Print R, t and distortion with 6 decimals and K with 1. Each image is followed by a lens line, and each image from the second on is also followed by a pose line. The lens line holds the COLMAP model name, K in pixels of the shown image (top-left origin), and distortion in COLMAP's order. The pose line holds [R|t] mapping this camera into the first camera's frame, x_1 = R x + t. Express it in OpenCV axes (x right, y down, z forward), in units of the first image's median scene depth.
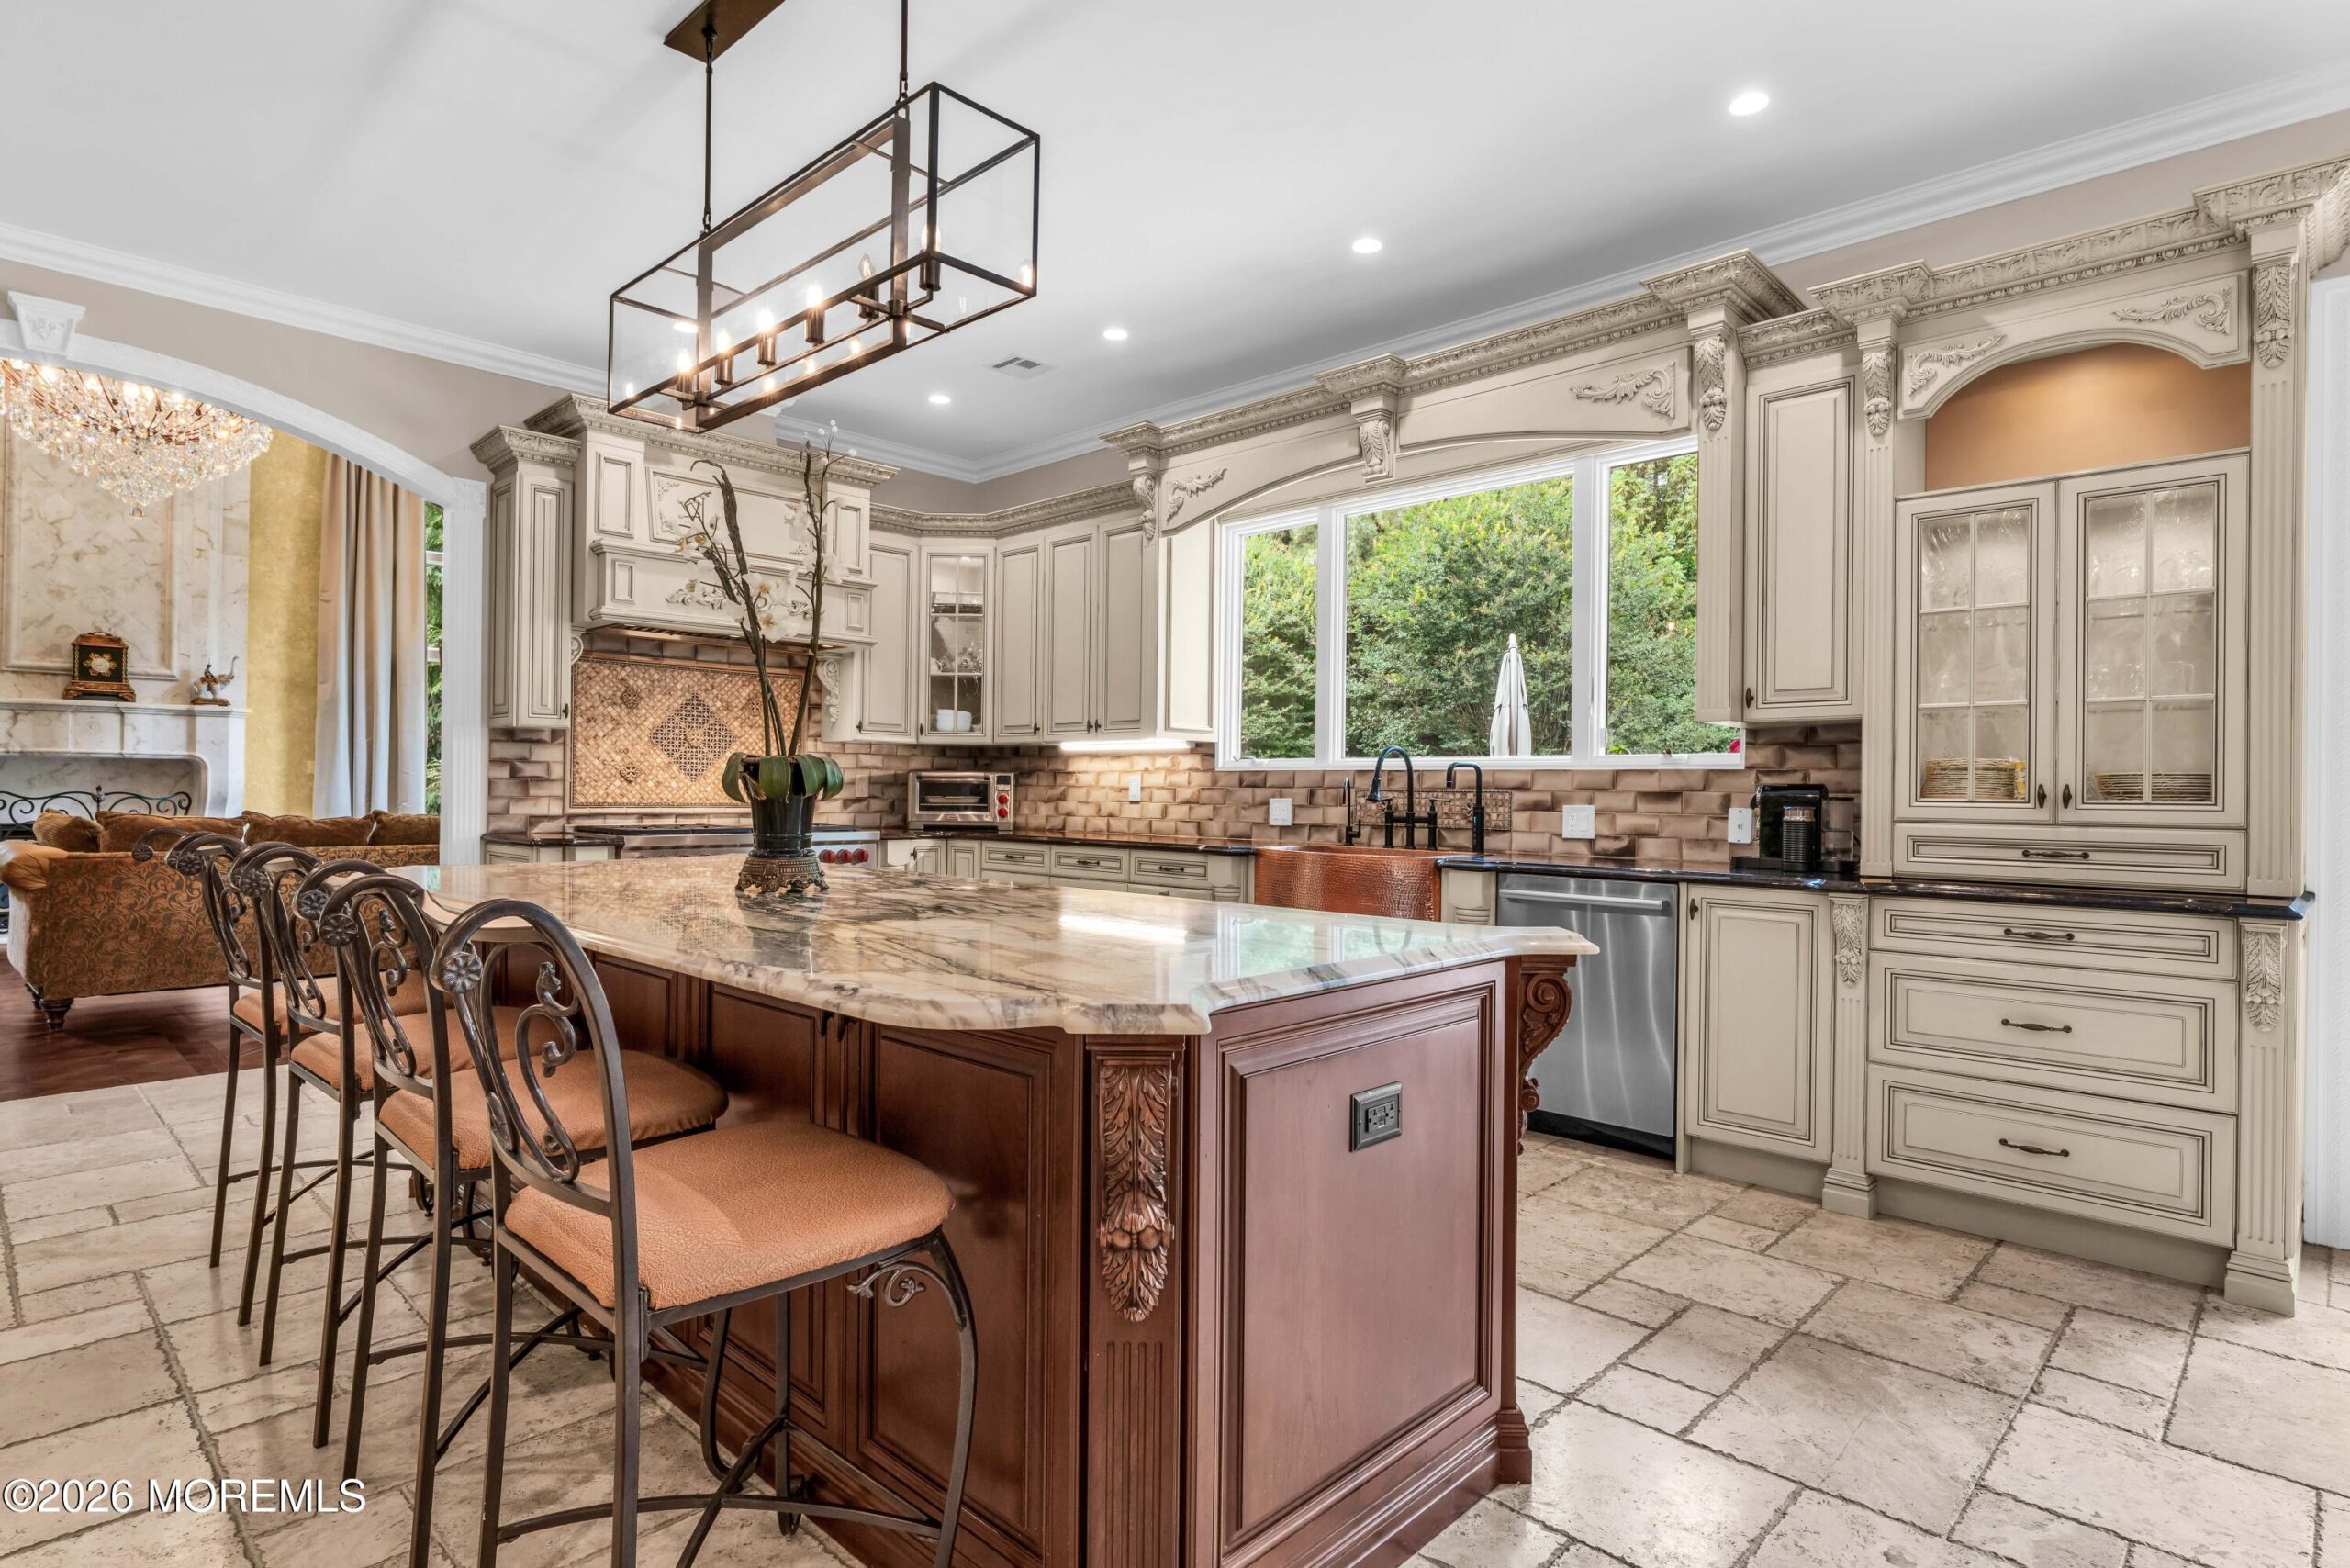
lens RADIAL K [[1201.2, 0, 1175.0], [0, 1201.2, 784.0], [0, 0, 1]] dist [-0.001146, -0.000493]
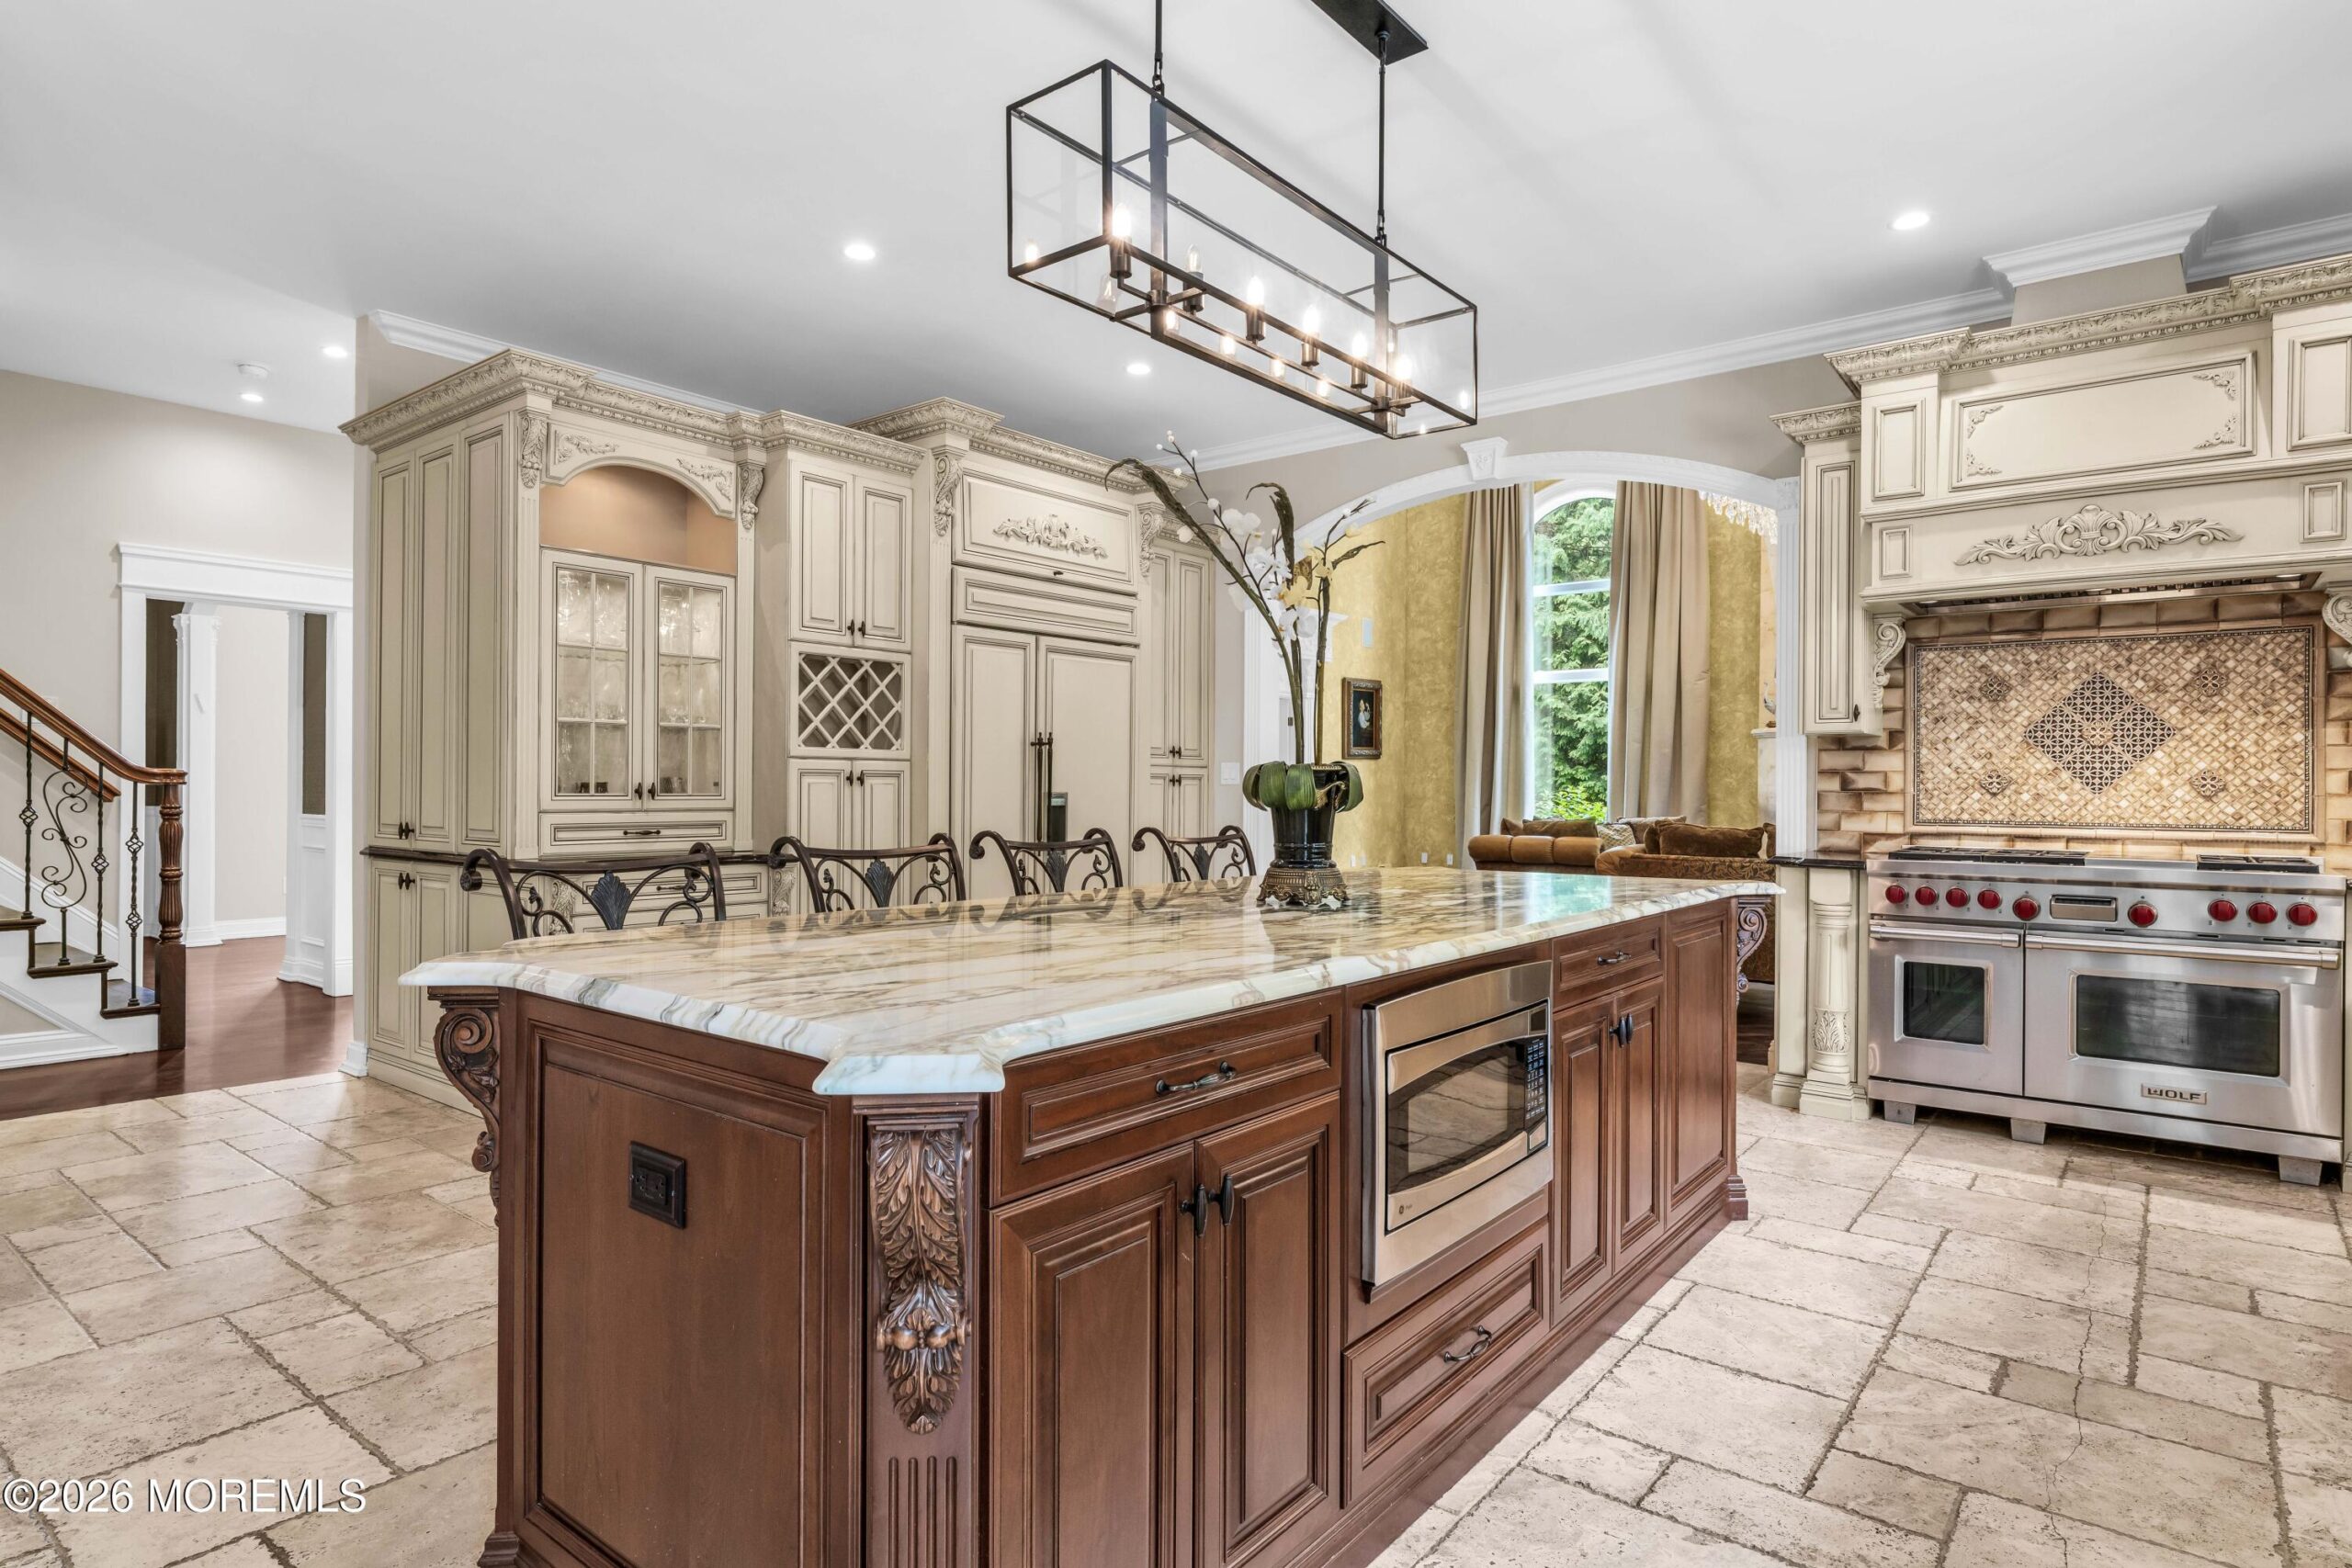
lens RADIAL K [[1259.1, 0, 1176.0], [0, 1259.1, 784.0], [0, 0, 1]] dist [-0.000278, 0.000826]
pose [[0.093664, -0.014012, -0.995505, 0.347238], [-0.001022, 0.999899, -0.014170, 0.004080], [0.995603, 0.002344, 0.093640, 0.411384]]
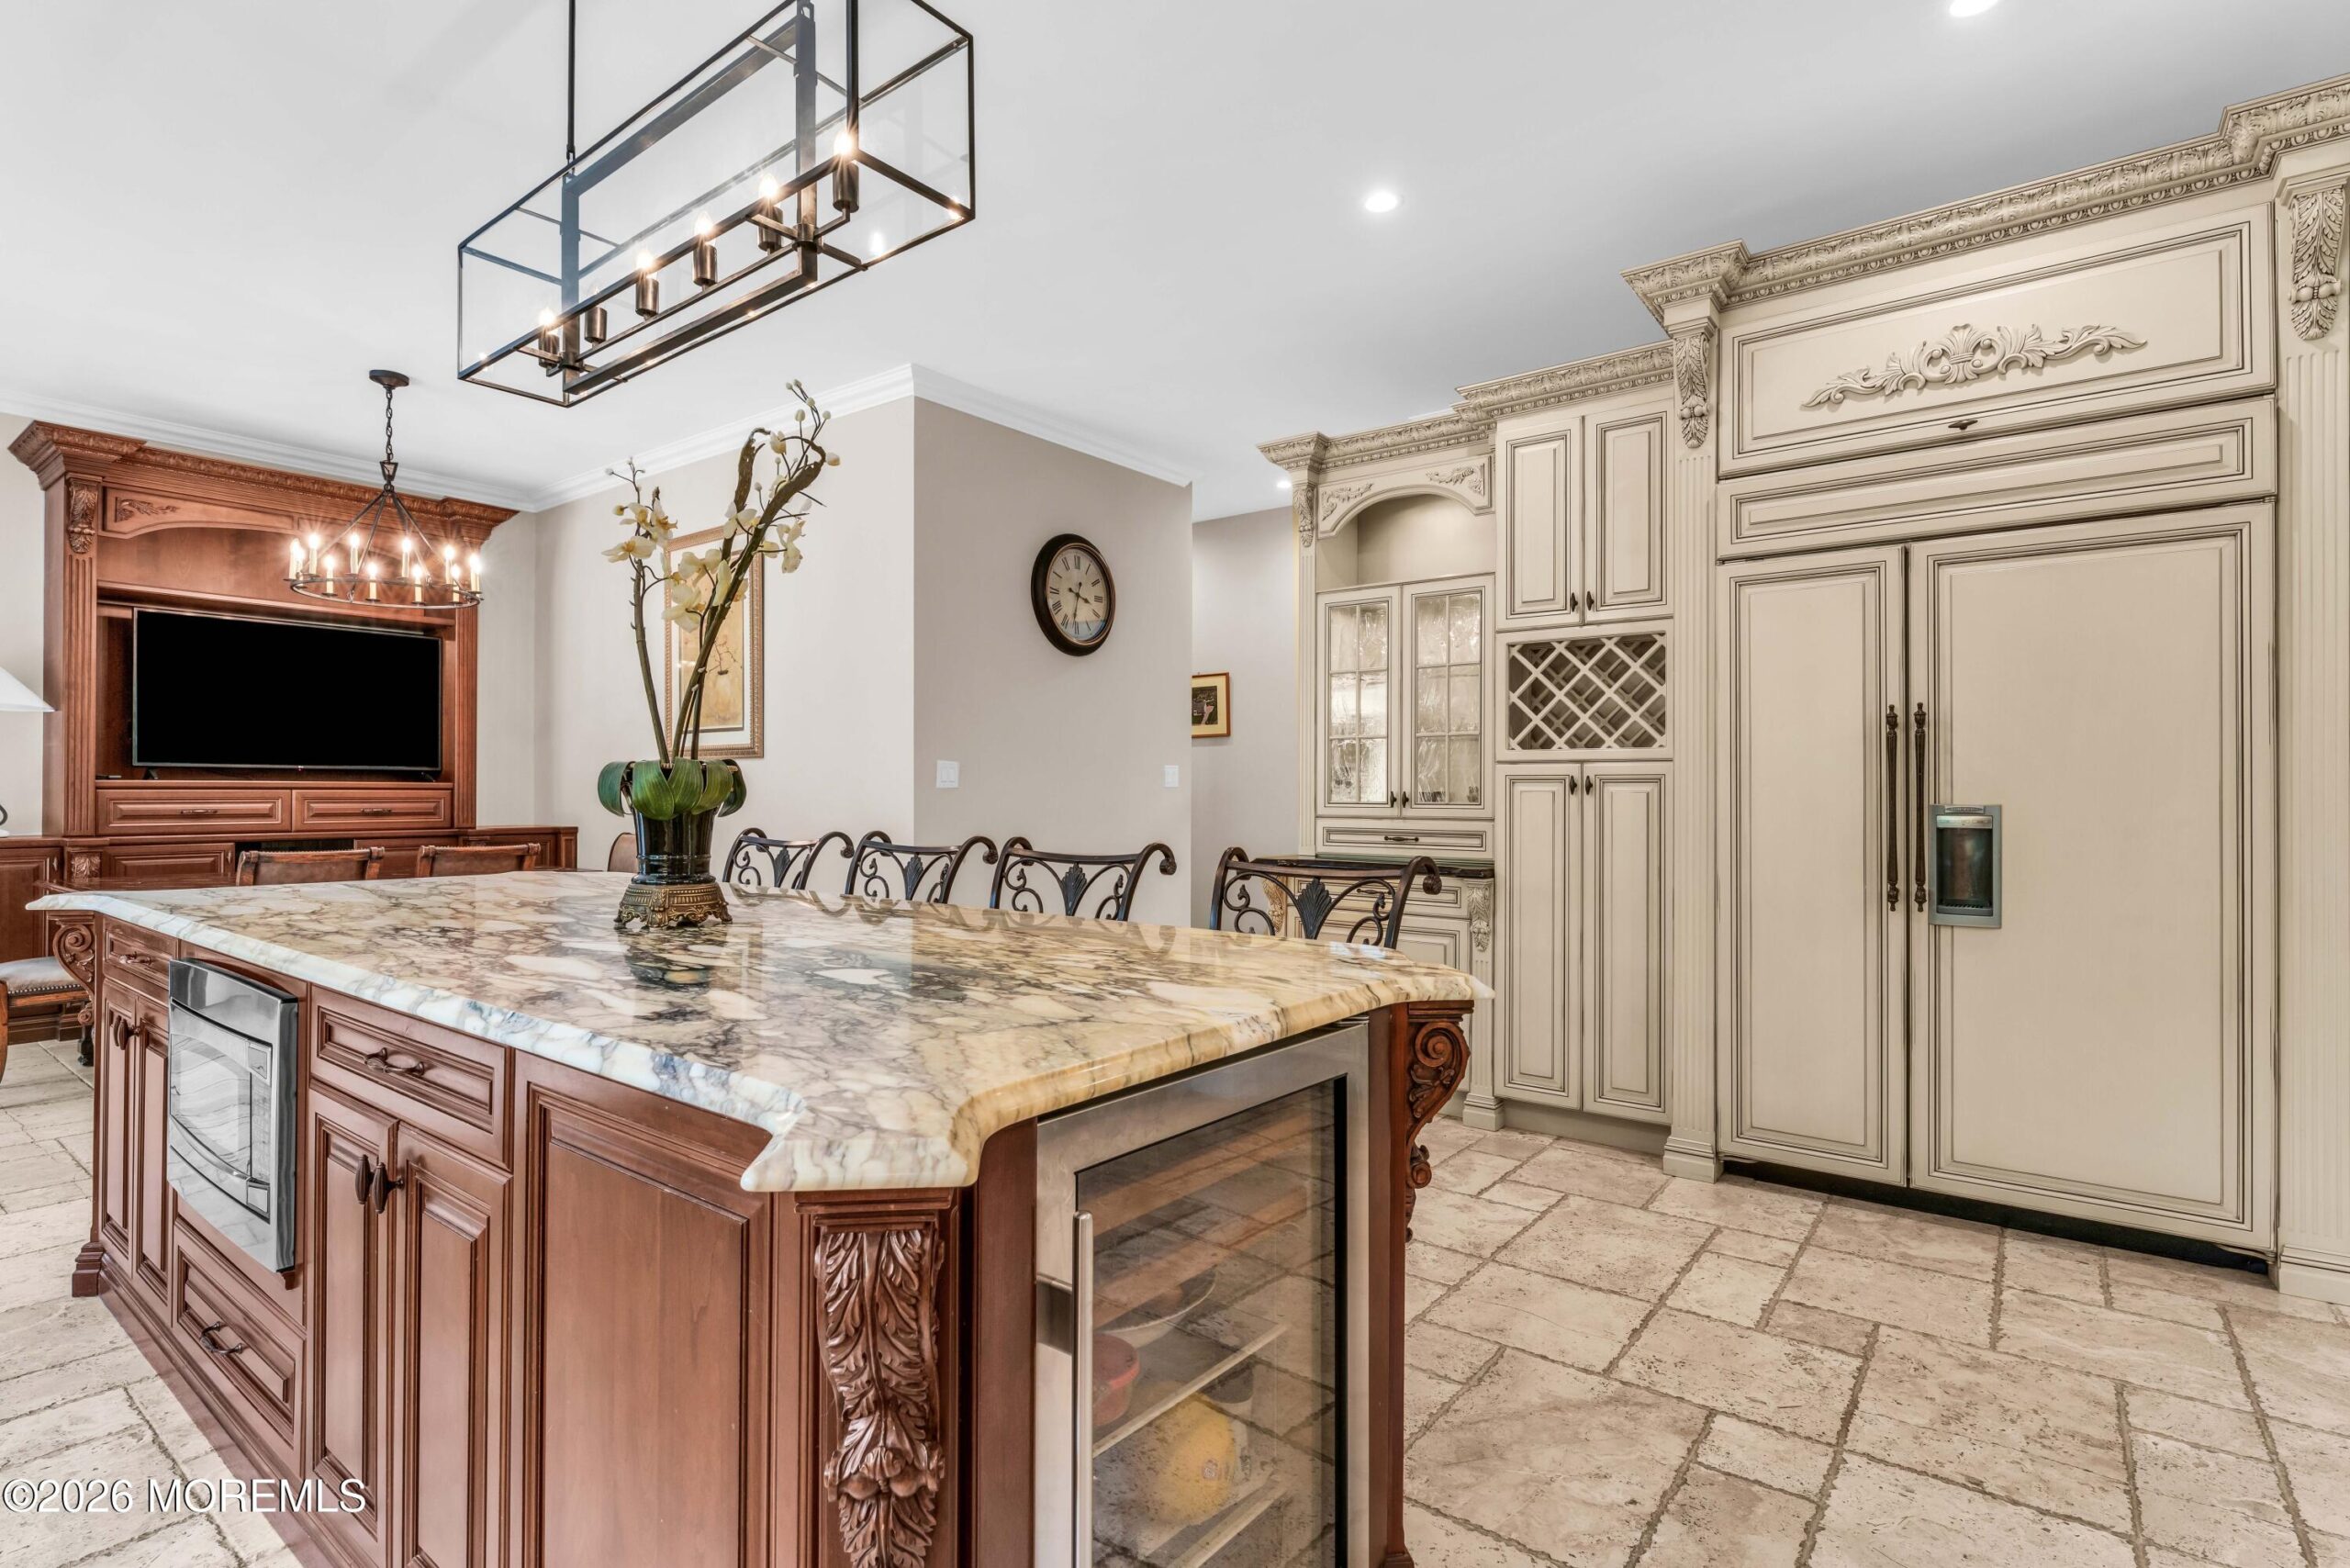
lens RADIAL K [[1130.0, 0, 1163.6], [0, 1130.0, 787.4], [0, 0, 1]] dist [0.000166, -0.000239]
pose [[-0.994296, -0.015427, -0.105535, -0.304376], [-0.014715, 0.999863, -0.007519, -0.003296], [0.105637, -0.005923, -0.994387, 0.936620]]
